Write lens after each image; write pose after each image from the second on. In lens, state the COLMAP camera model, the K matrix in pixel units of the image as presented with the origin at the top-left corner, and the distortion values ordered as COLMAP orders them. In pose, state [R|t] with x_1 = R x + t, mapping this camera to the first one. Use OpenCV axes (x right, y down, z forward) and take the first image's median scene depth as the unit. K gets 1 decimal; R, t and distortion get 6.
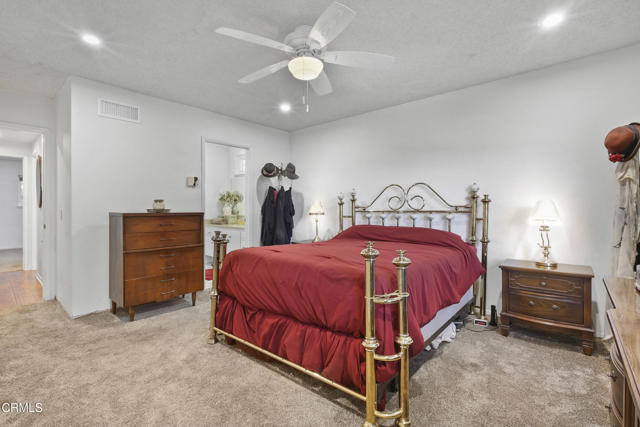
lens RADIAL K [[297.8, 0, 316.9], [0, 297.8, 212.0], [0, 0, 1]] dist [-0.002902, -0.000070]
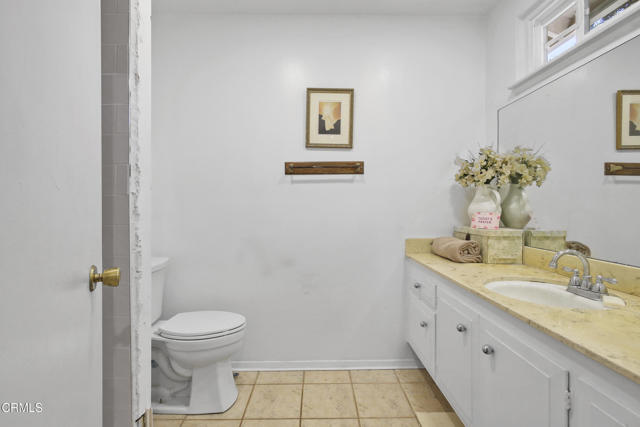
lens RADIAL K [[297.8, 0, 318.9], [0, 297.8, 210.6], [0, 0, 1]] dist [-0.002902, -0.000070]
pose [[0.654740, -0.001933, -0.755852, -0.185078], [0.000476, 0.999998, -0.002145, -0.007538], [0.755854, 0.001045, 0.654740, 0.682689]]
